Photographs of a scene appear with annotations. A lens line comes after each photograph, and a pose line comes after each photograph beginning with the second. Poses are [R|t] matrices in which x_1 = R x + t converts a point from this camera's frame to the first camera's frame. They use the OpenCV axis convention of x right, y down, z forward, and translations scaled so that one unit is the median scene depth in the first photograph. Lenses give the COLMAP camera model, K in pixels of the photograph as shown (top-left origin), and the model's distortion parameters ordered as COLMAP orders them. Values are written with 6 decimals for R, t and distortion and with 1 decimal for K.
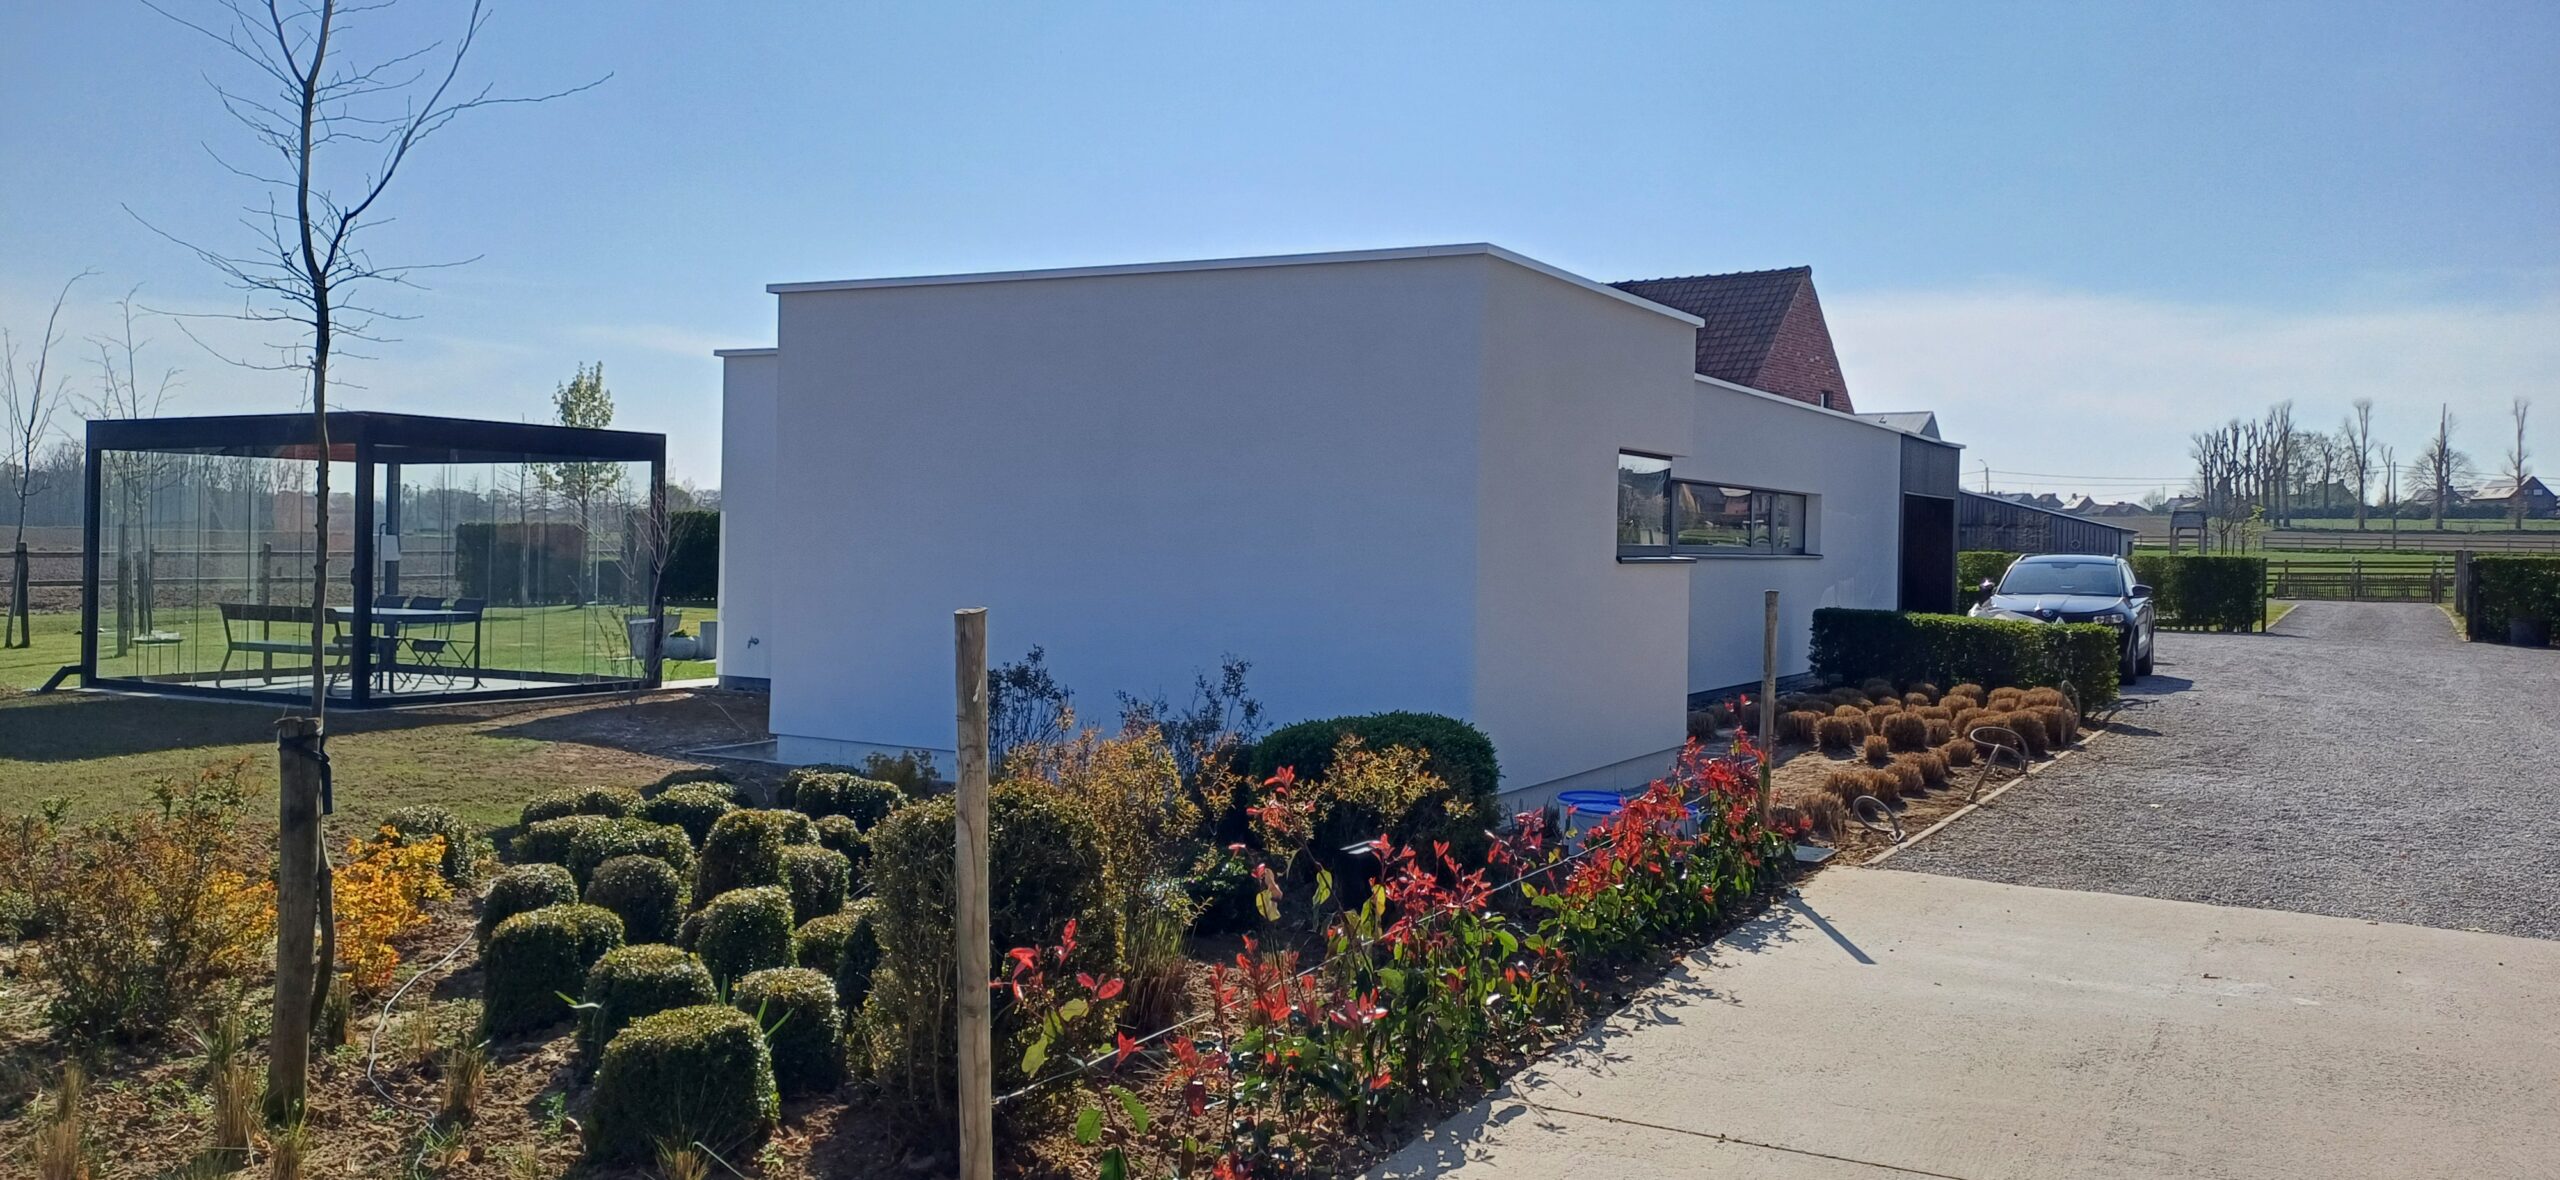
lens RADIAL K [[1926.2, 0, 1276.3], [0, 1926.2, 563.5], [0, 0, 1]] dist [0.092935, 0.004473]
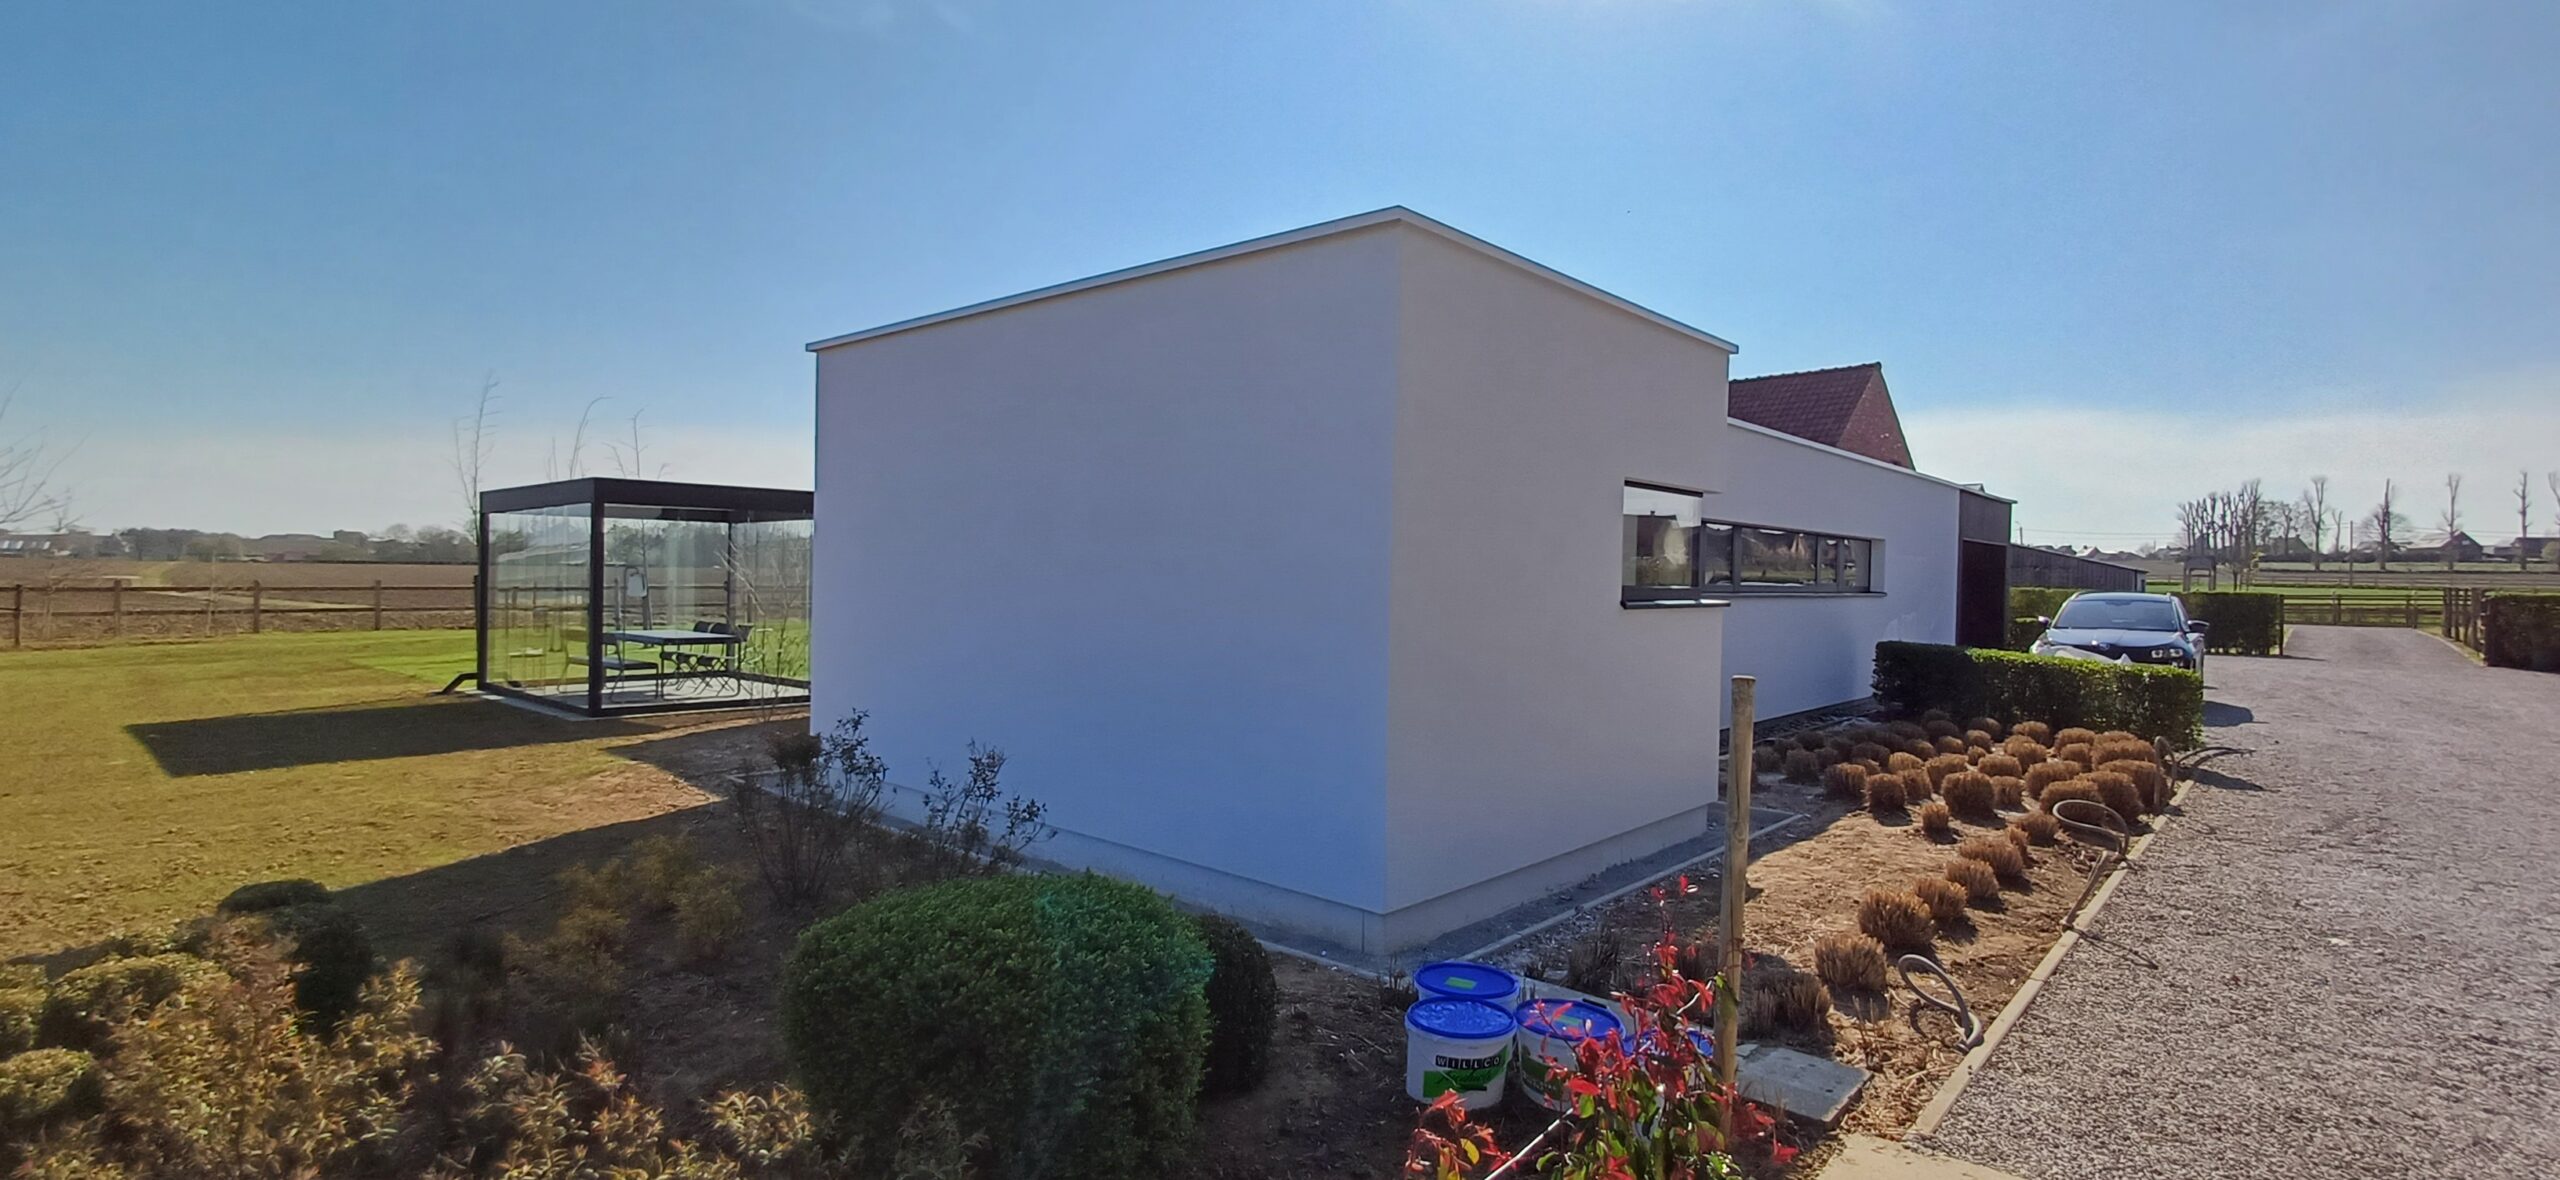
lens RADIAL K [[1191.9, 0, 1280.0], [0, 1191.9, 590.0], [0, 0, 1]] dist [-0.012353, 0.025690]
pose [[0.978936, 0.002857, -0.204145, 0.094625], [-0.003085, 0.999995, -0.000798, -0.005653], [0.204142, 0.001411, 0.978940, 0.304853]]
